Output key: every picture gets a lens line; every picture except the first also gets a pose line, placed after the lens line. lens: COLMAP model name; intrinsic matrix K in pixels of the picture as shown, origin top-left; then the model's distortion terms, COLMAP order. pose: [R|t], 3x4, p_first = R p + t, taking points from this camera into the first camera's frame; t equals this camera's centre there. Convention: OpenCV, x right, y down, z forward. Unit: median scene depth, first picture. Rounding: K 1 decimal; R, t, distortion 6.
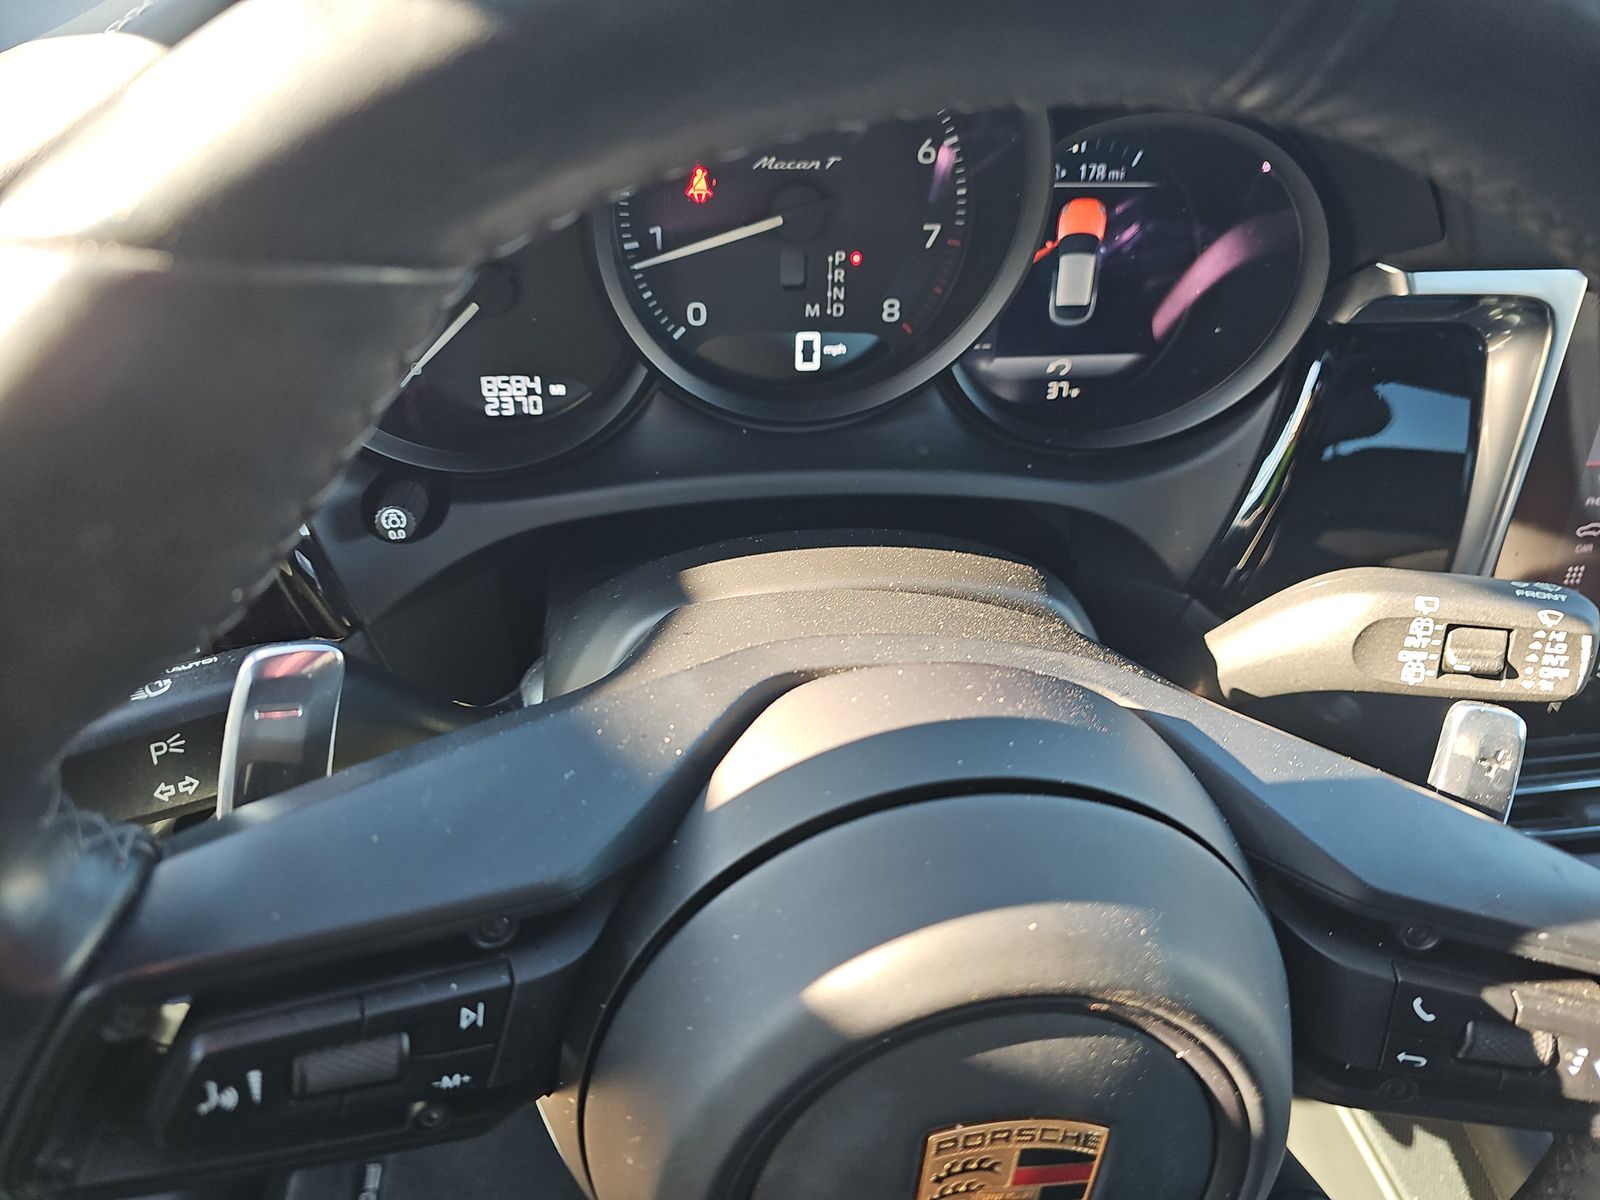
lens RADIAL K [[1057.7, 0, 795.7], [0, 1057.7, 600.2], [0, 0, 1]] dist [-0.010886, -0.015243]
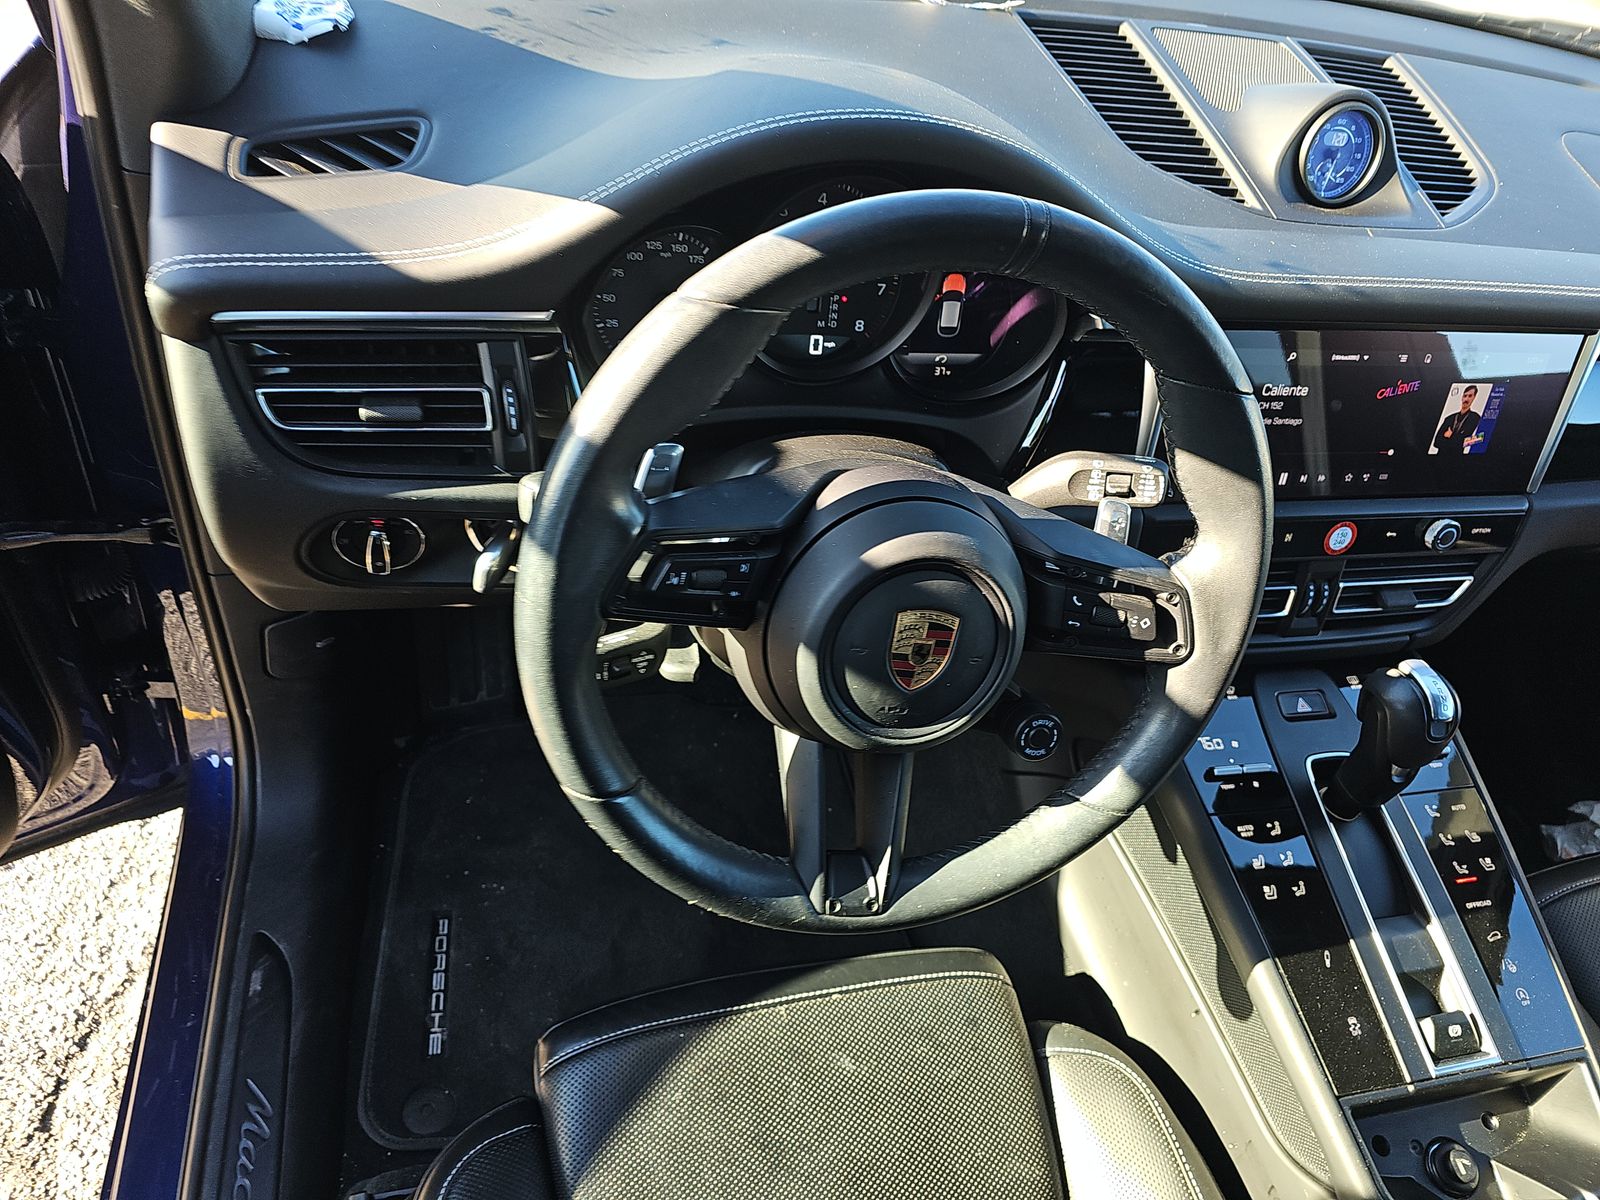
lens RADIAL K [[1057.7, 0, 758.3], [0, 1057.7, 626.4], [0, 0, 1]] dist [-0.010886, -0.015243]
pose [[0.995366, 0.016077, 0.094810, -0.282228], [-0.017763, 0.999698, 0.016971, 0.263871], [-0.094509, -0.018577, 0.995351, -0.982619]]
